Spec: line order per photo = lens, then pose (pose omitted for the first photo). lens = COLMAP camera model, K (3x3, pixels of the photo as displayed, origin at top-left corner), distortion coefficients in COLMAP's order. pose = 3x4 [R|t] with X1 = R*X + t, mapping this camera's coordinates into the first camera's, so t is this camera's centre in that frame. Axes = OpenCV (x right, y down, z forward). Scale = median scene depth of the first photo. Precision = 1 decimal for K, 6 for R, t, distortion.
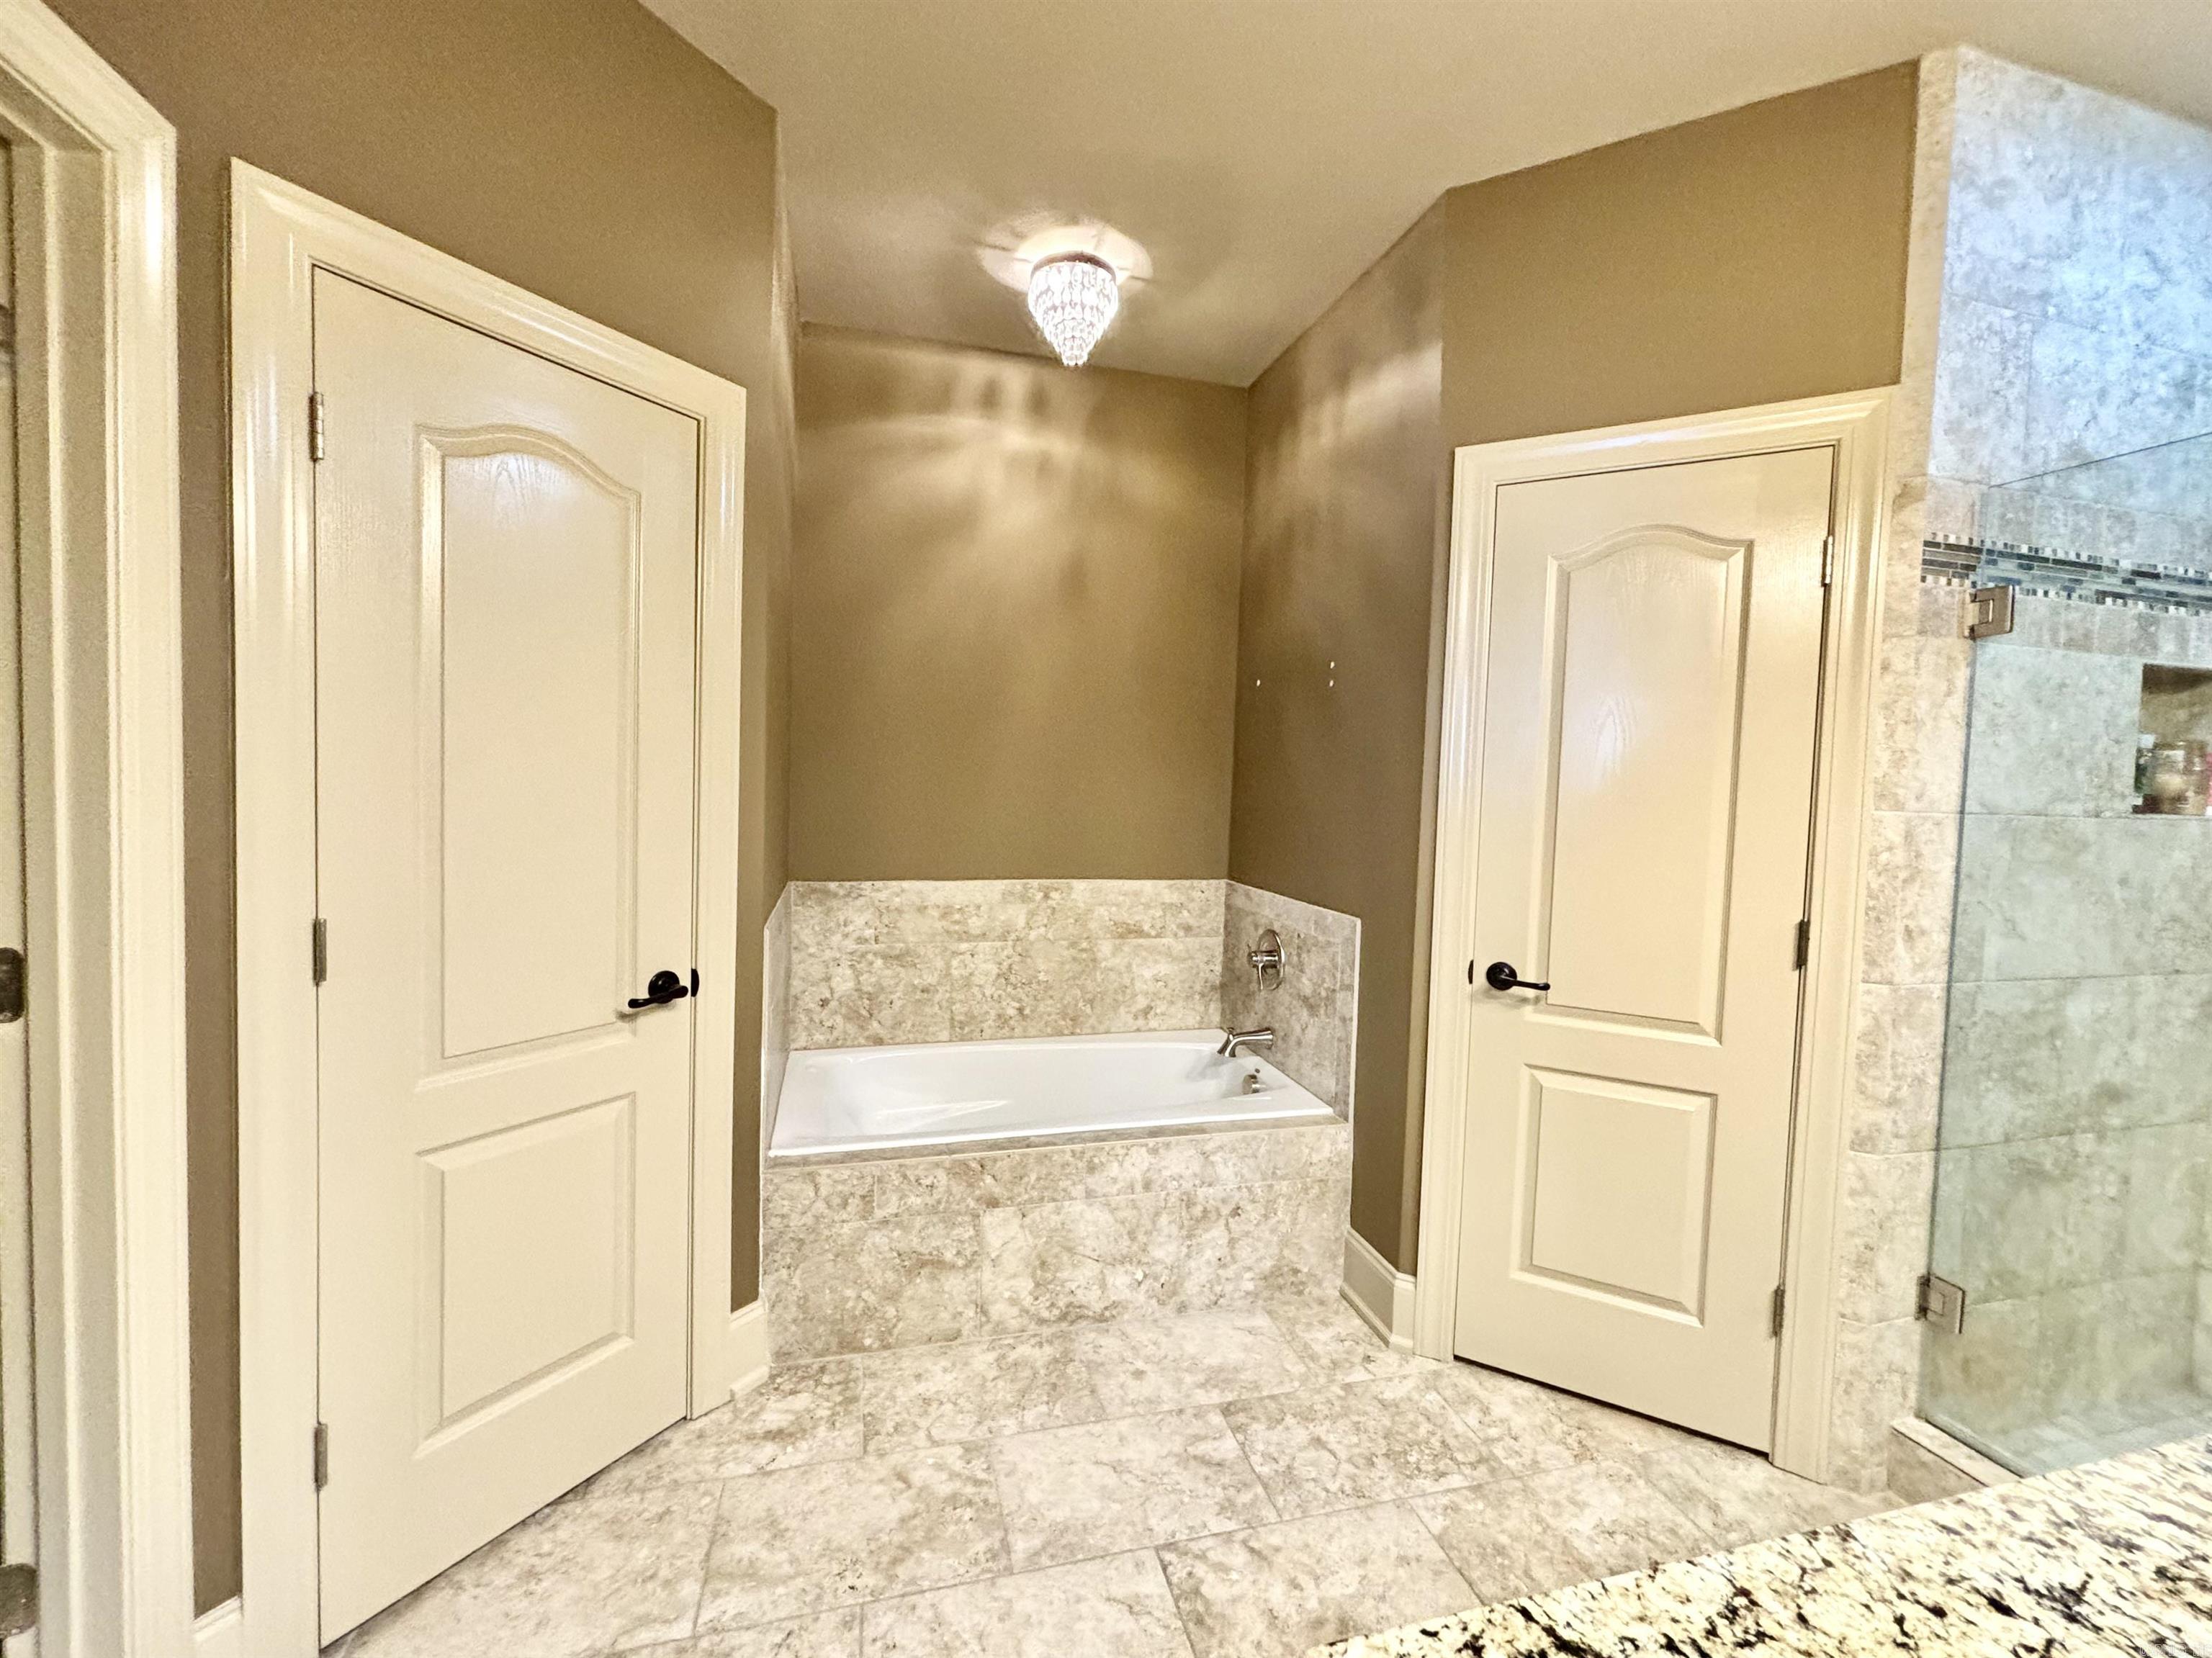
lens RADIAL K [[886.9, 0, 1083.9], [0, 886.9, 826.2], [0, 0, 1]] dist [-0.002181, -0.000351]
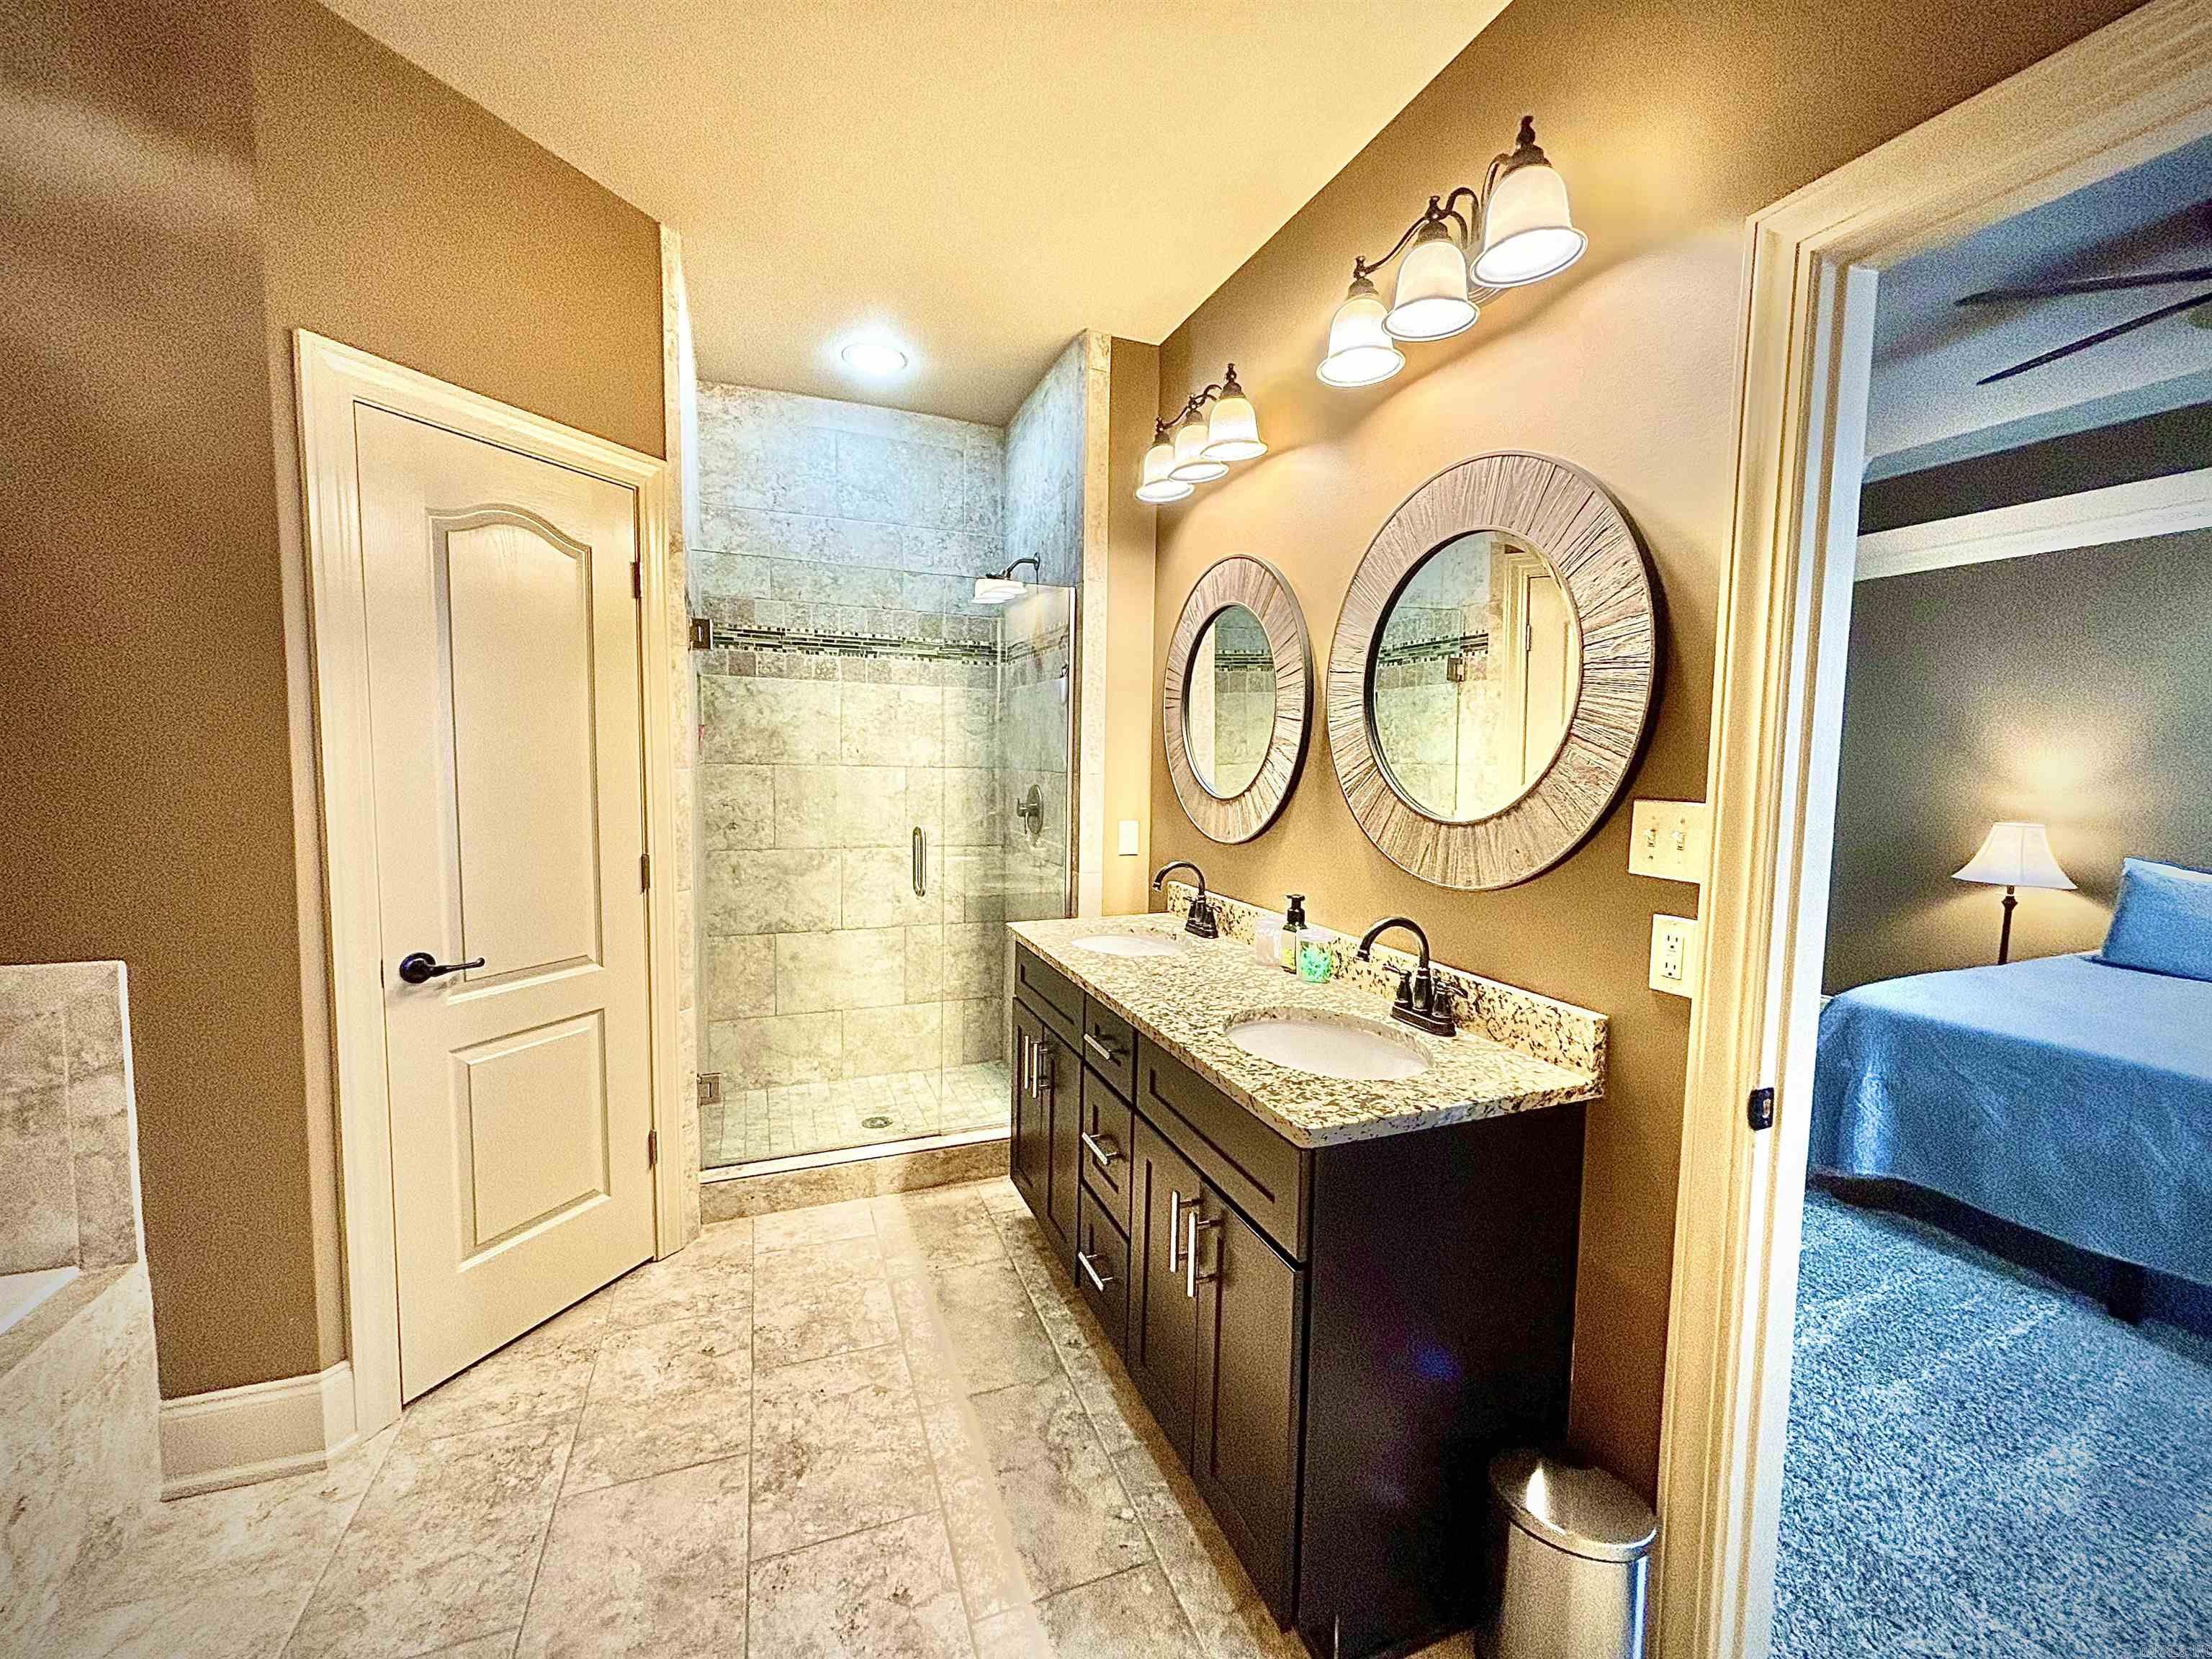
lens RADIAL K [[886.9, 0, 1102.8], [0, 886.9, 823.8], [0, 0, 1]] dist [-0.002181, -0.000351]
pose [[-0.111964, -0.111581, 0.987428, -0.522447], [0.026511, 0.992987, 0.115215, -0.067438], [-0.993359, 0.039078, -0.108220, 0.431164]]
